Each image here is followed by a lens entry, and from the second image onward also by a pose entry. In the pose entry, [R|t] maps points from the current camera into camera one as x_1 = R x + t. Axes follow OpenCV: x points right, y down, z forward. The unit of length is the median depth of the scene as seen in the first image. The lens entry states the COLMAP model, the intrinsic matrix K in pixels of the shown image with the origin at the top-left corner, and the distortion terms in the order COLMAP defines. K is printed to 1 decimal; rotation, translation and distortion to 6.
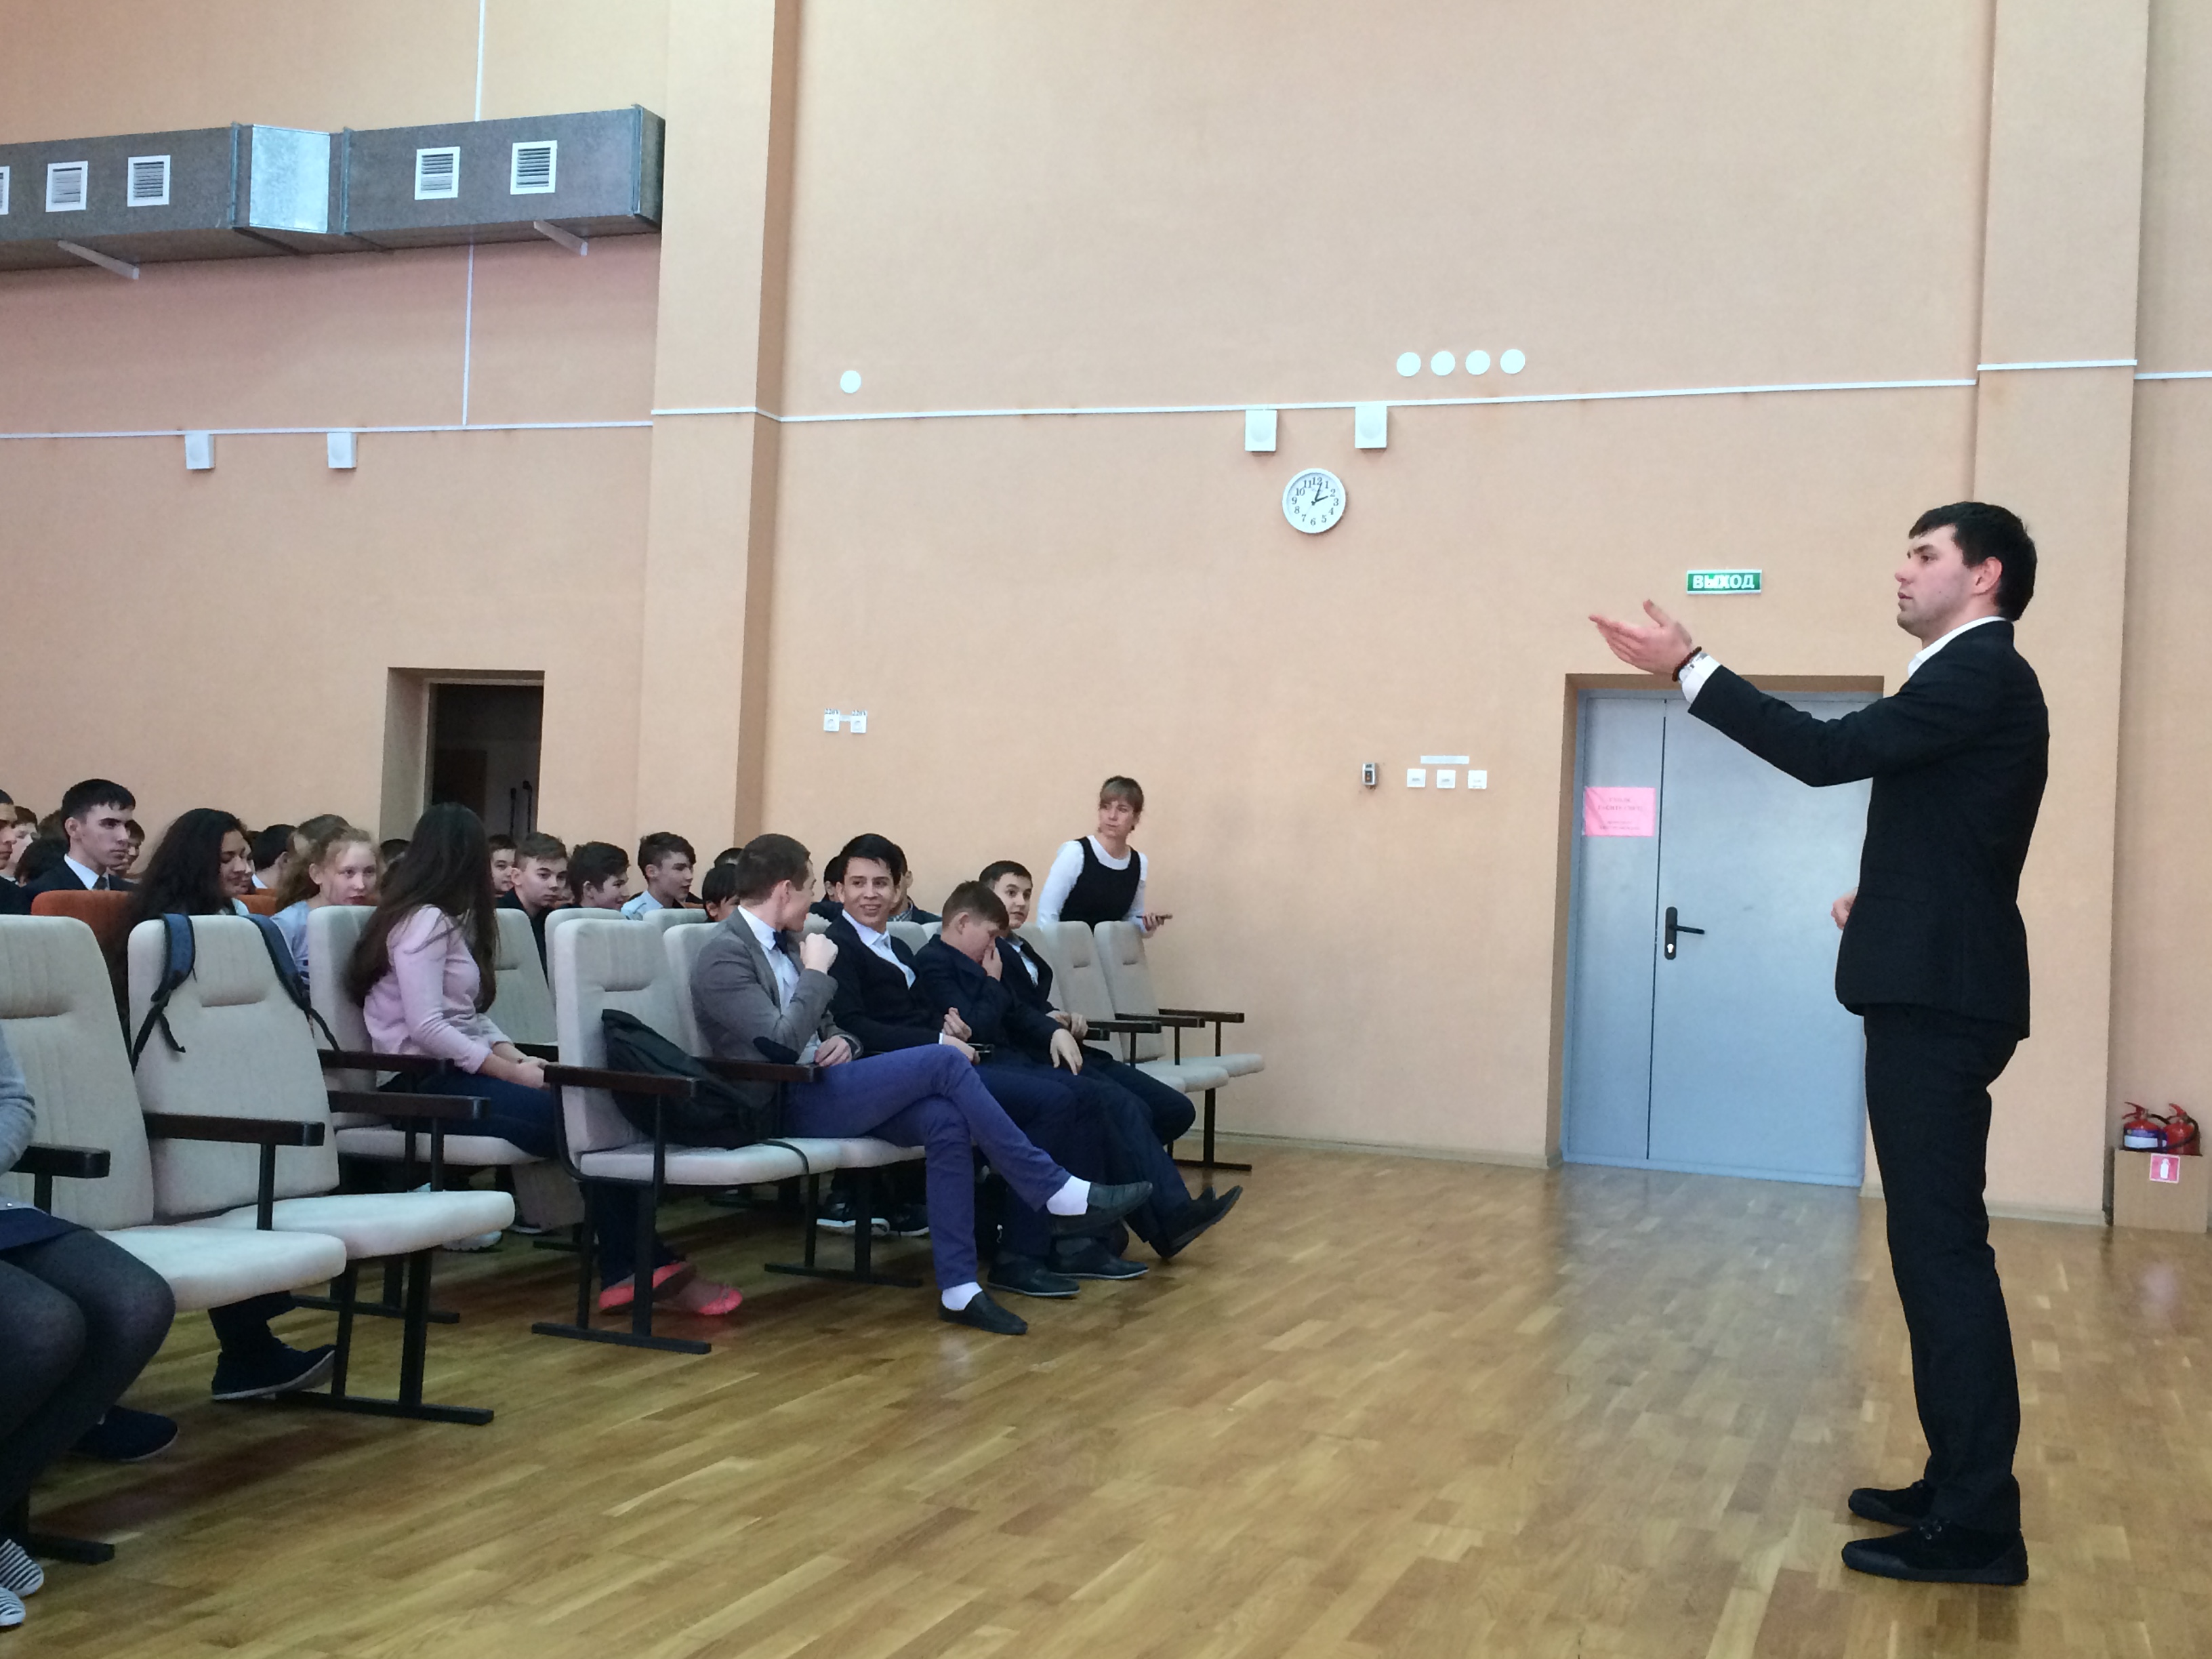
lens RADIAL K [[2324.0, 0, 1122.4], [0, 2324.0, 818.0], [0, 0, 1]] dist [0.073628, -0.122367]
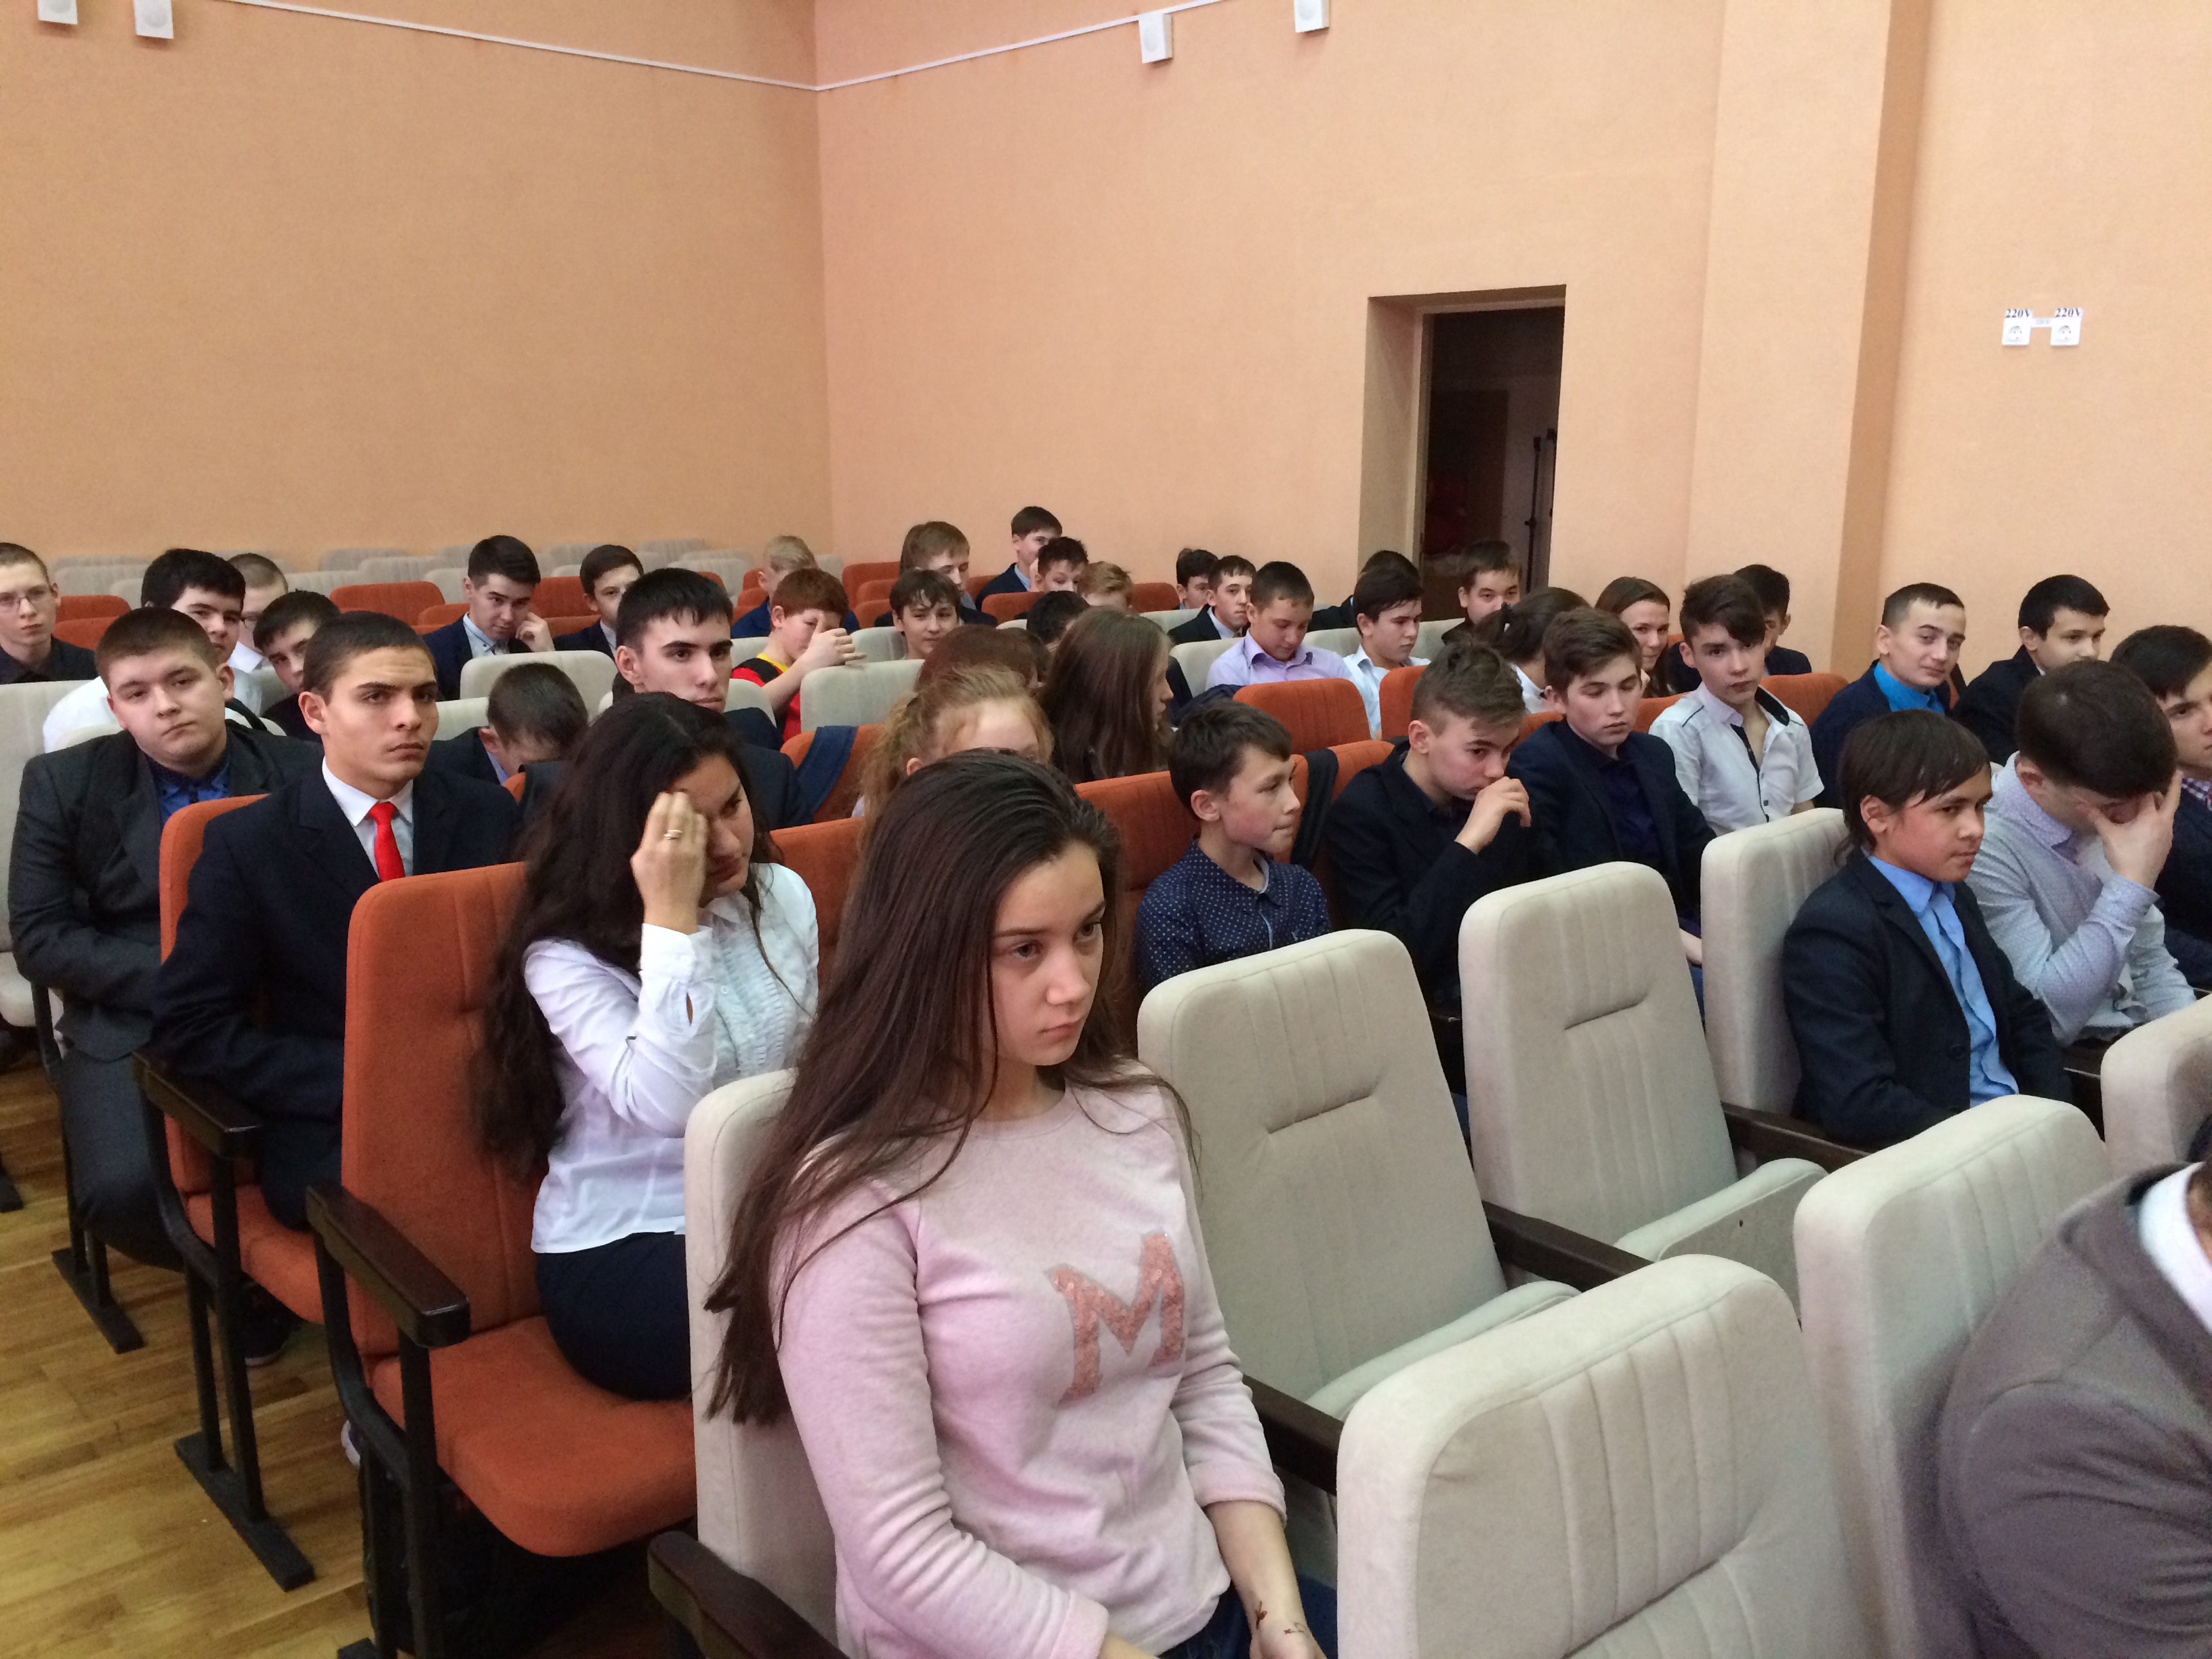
lens RADIAL K [[1843.9, 0, 1098.2], [0, 1843.9, 828.2], [0, 0, 1]] dist [0.068047, -0.084991]
pose [[0.873333, 0.062855, -0.483051, -0.317206], [0.045341, 0.976846, 0.209083, -0.094521], [0.485009, -0.204501, 0.850262, 1.501593]]
